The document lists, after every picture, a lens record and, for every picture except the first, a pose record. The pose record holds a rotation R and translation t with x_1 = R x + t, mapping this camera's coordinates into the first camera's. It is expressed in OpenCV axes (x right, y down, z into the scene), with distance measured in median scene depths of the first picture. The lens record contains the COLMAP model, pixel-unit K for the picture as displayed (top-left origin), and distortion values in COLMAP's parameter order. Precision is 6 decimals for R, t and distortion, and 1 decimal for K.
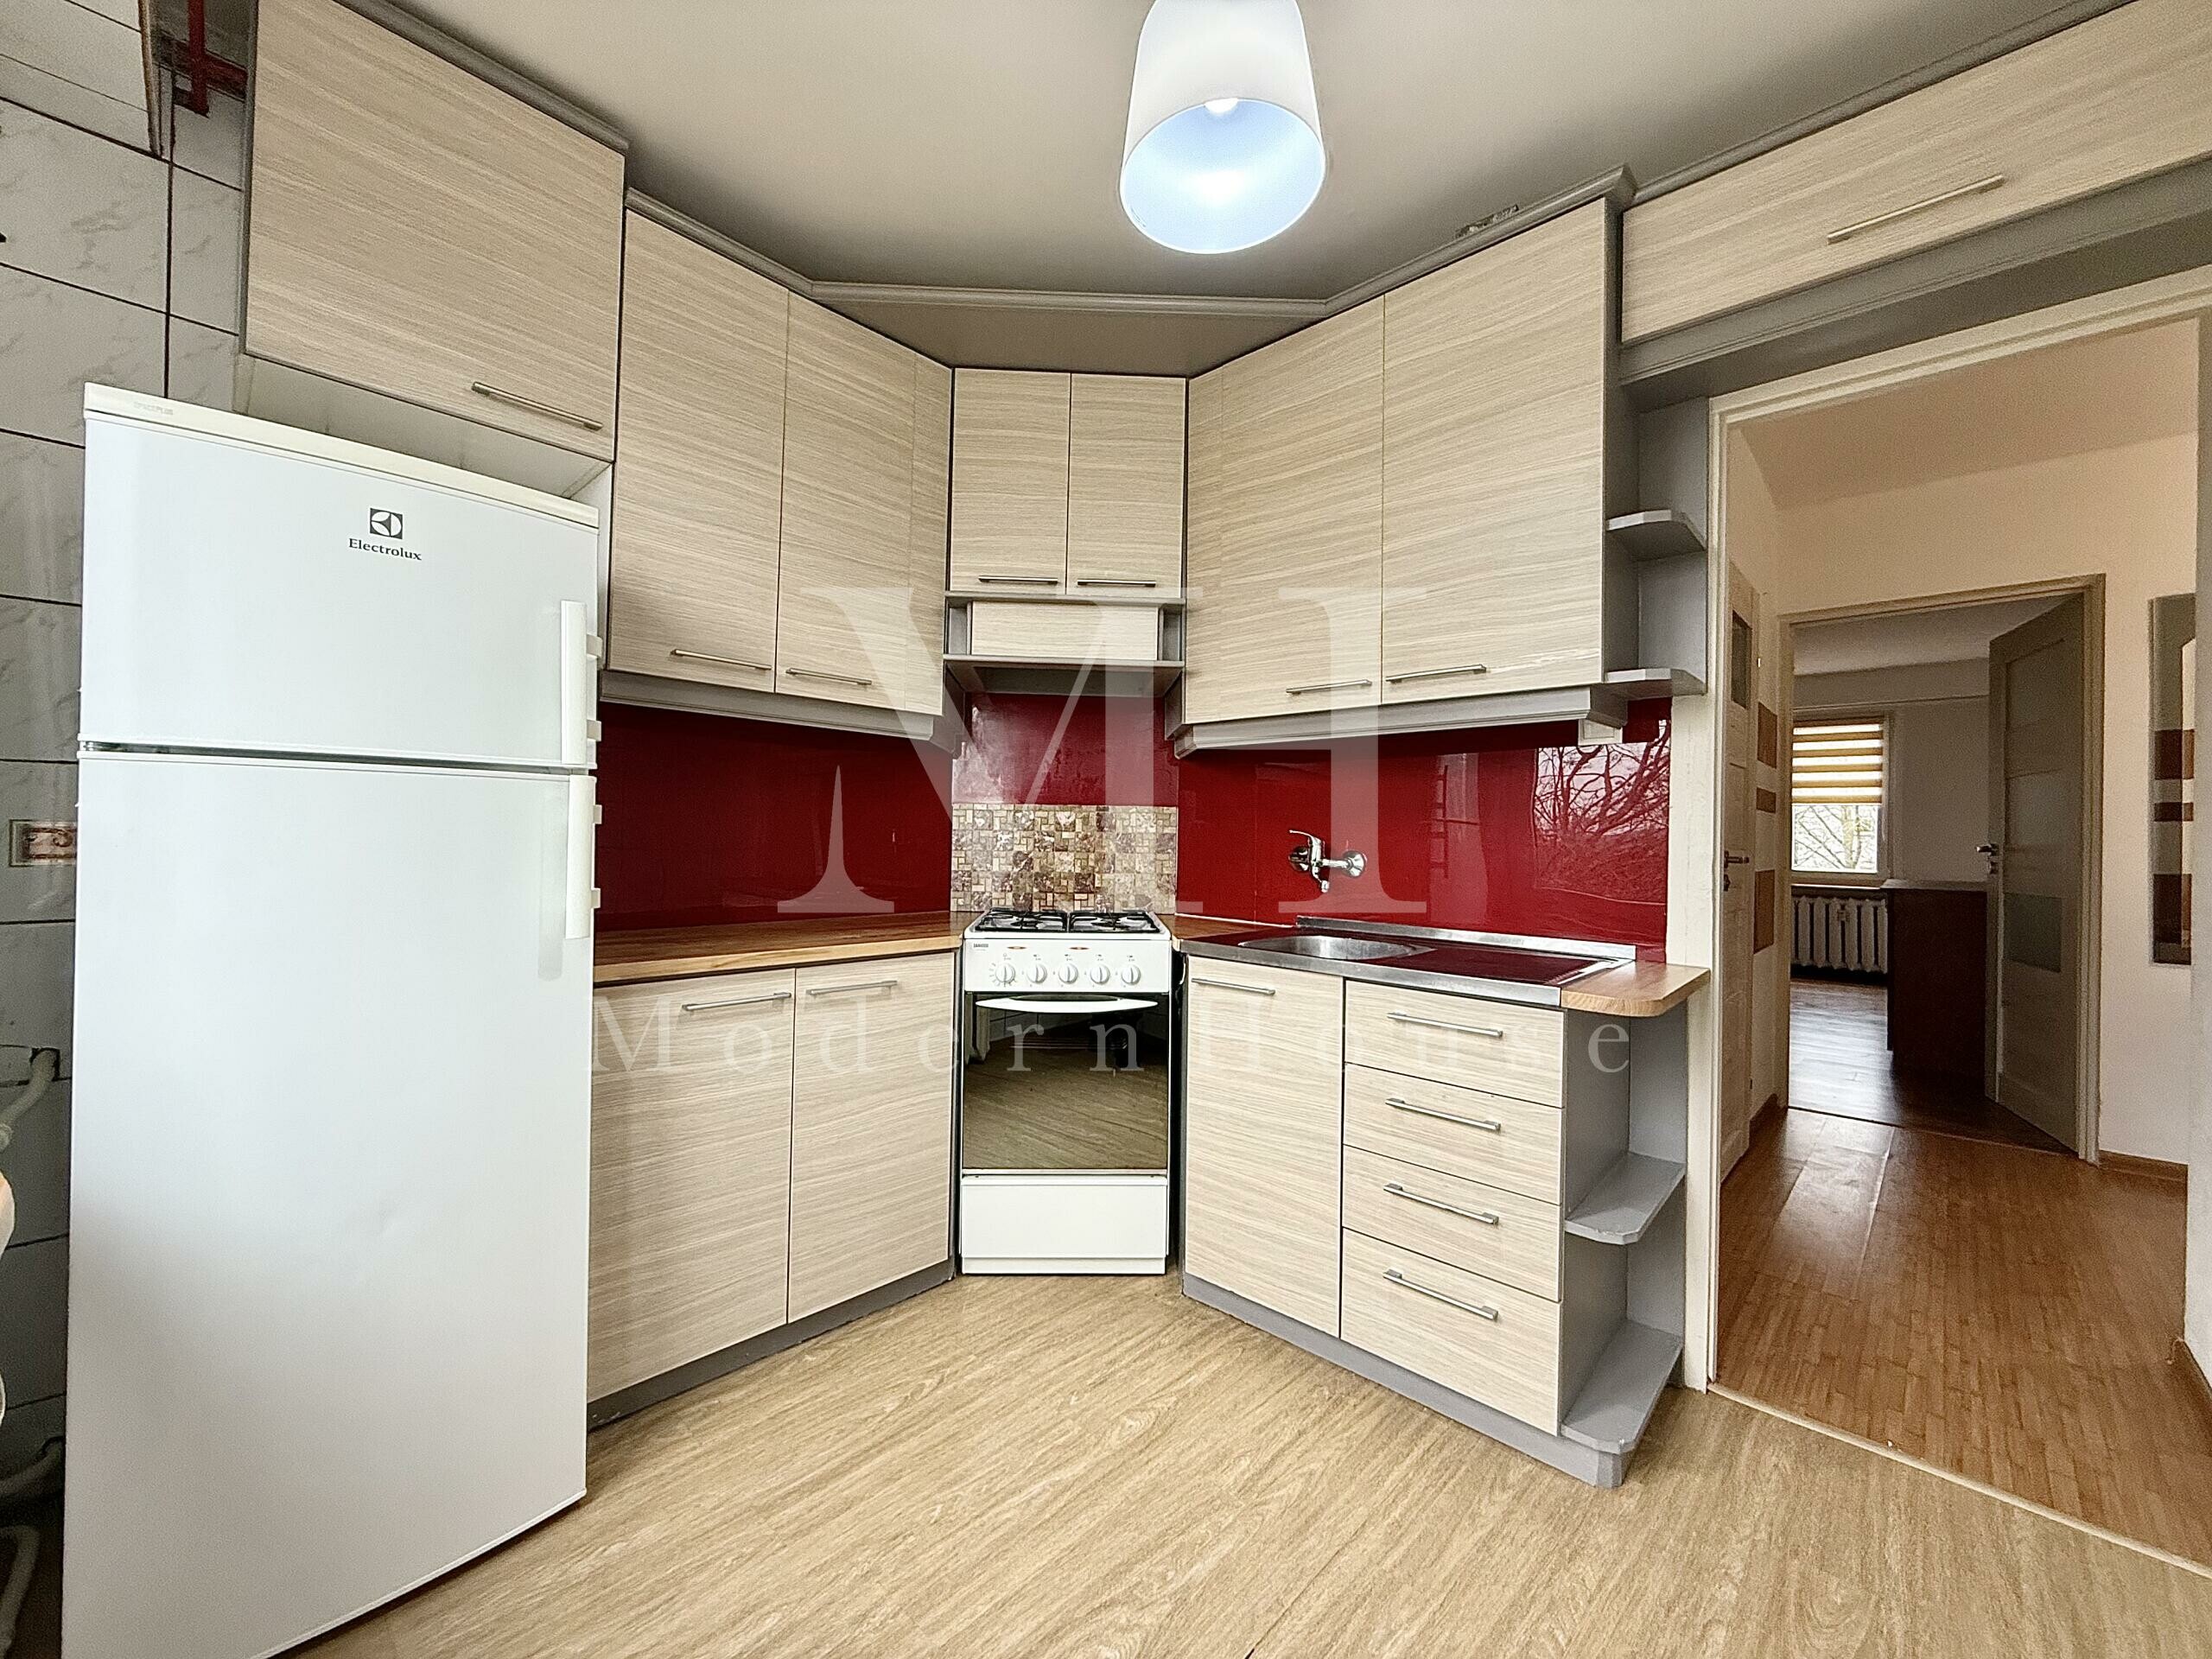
lens RADIAL K [[885.7, 0, 1114.1], [0, 885.7, 822.3], [0, 0, 1]] dist [0.001790, 0.000198]
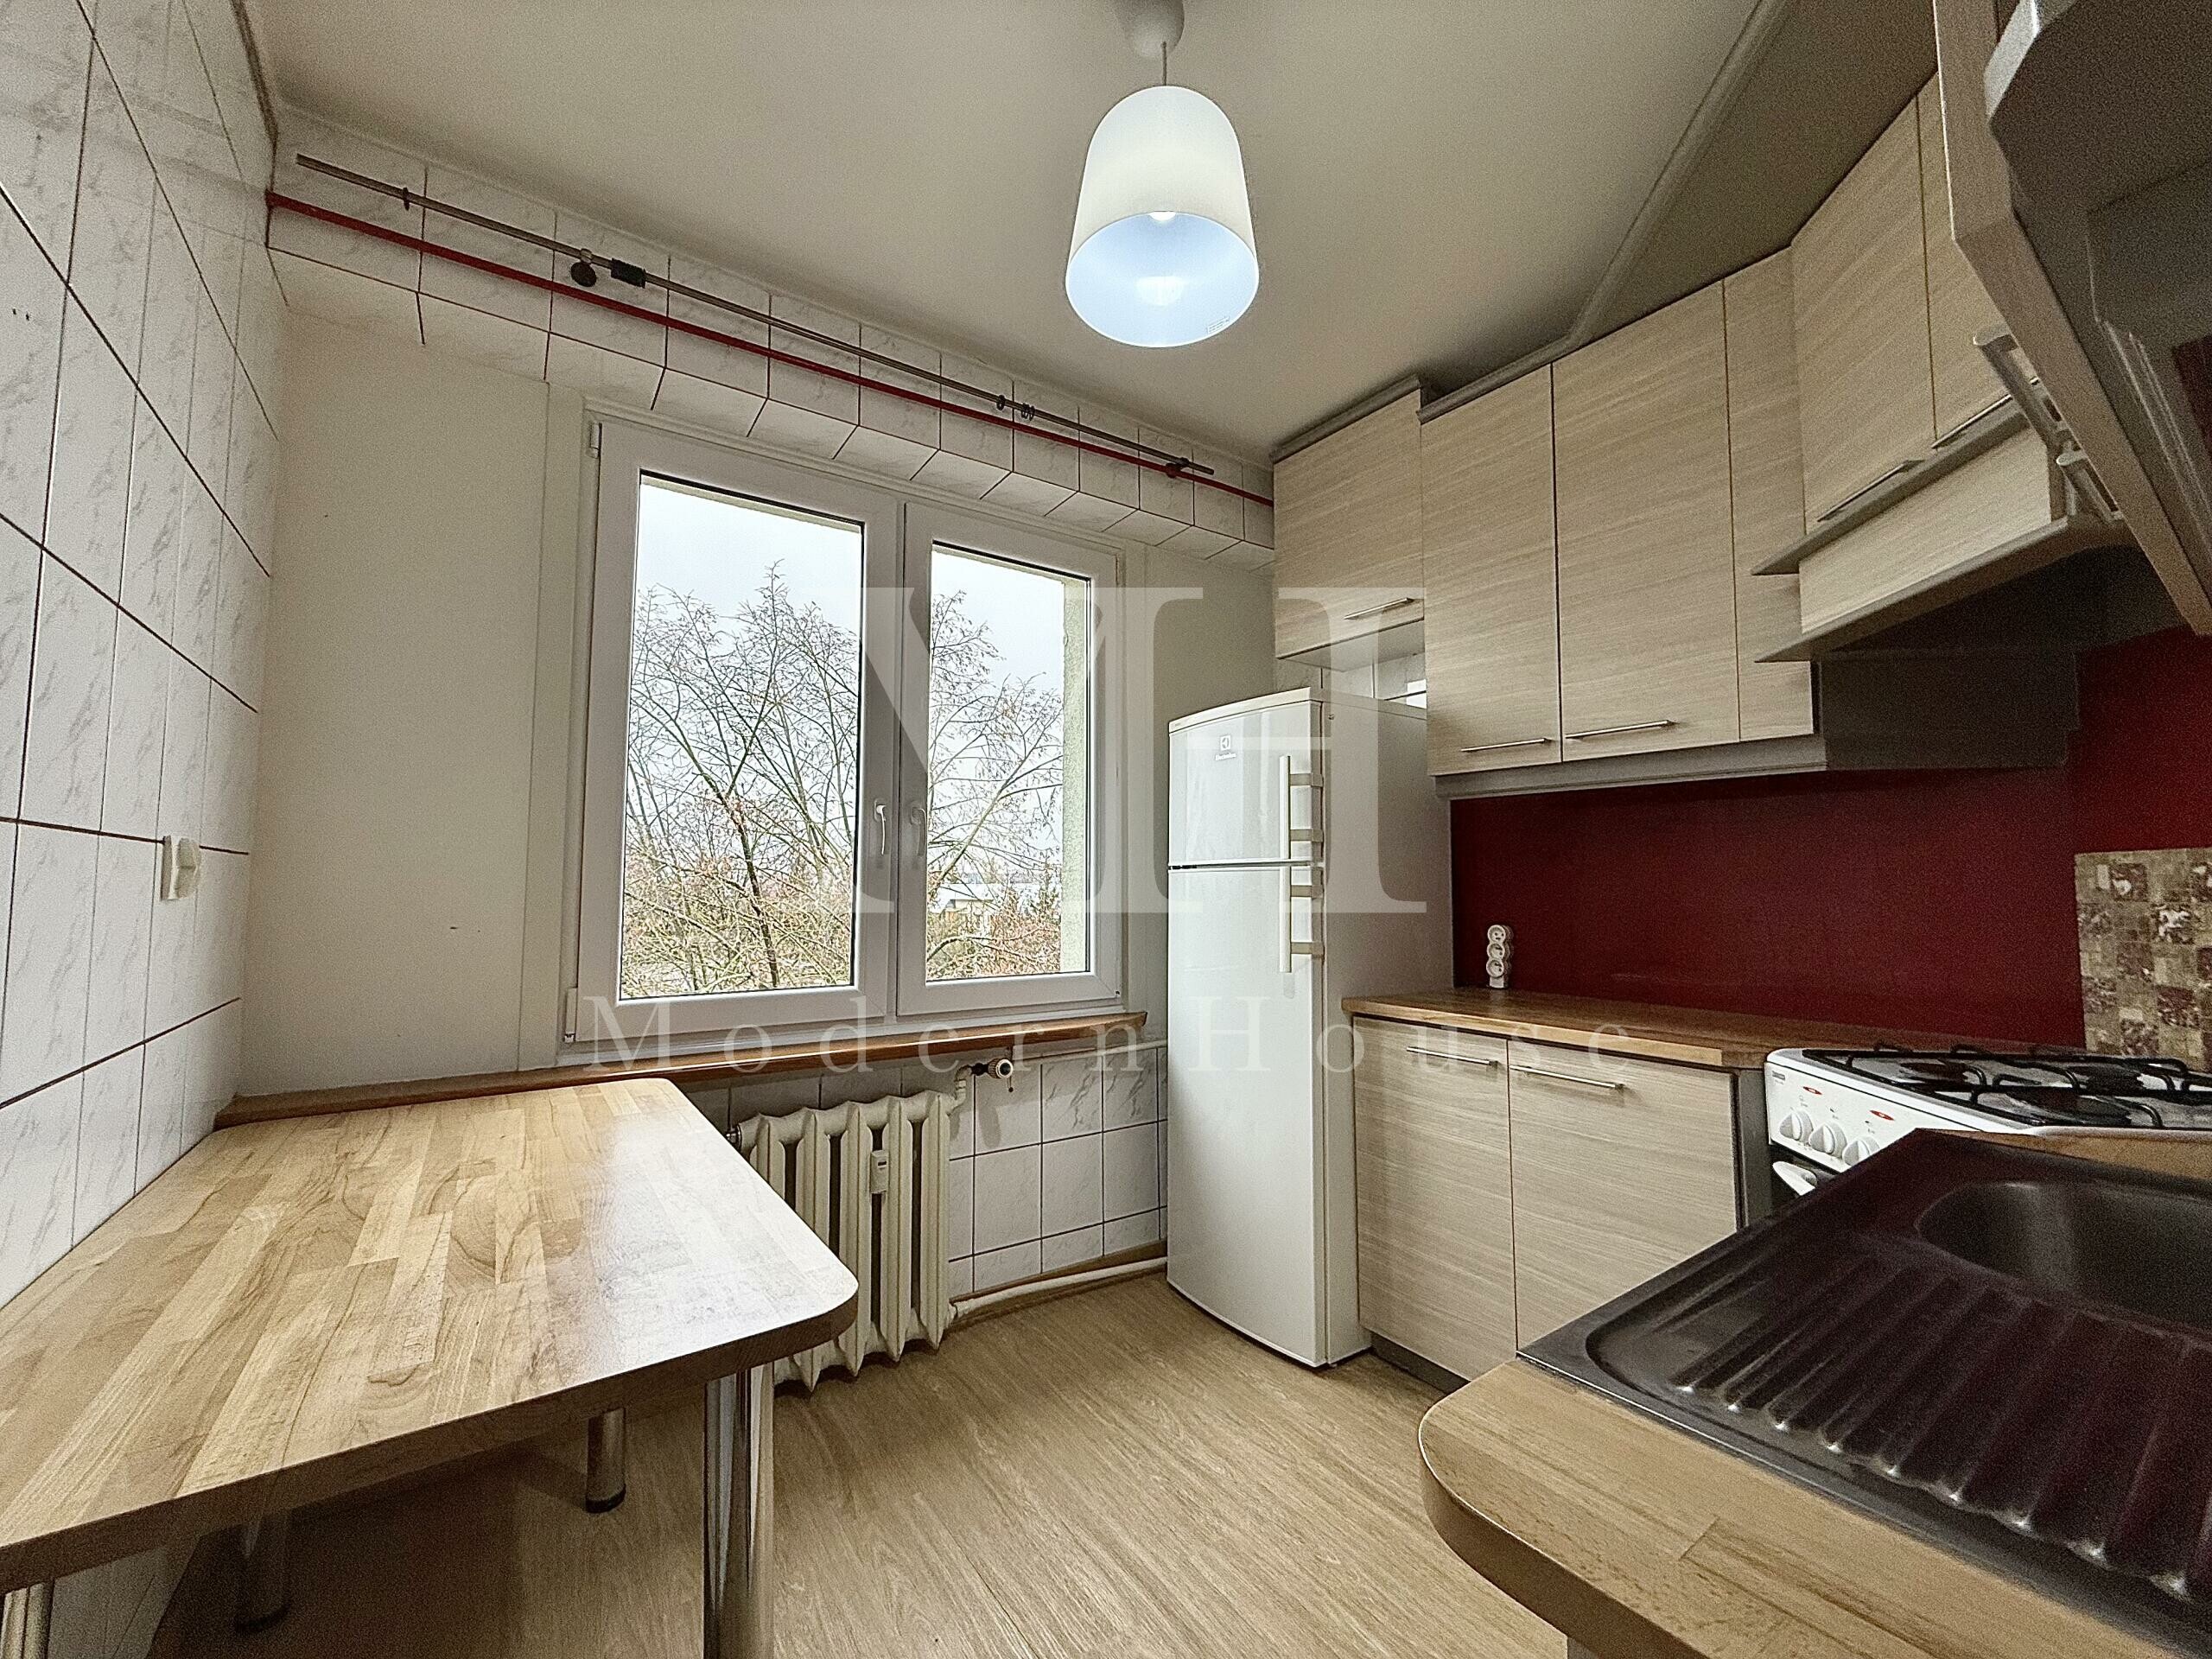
lens RADIAL K [[882.5, 0, 1097.8], [0, 882.5, 829.8], [0, 0, 1]] dist [0.002729, 0.000385]
pose [[-0.205747, -0.086872, -0.974742, 0.723787], [0.004289, 0.995962, -0.089668, 0.014927], [0.978596, -0.022629, -0.204544, 0.744402]]
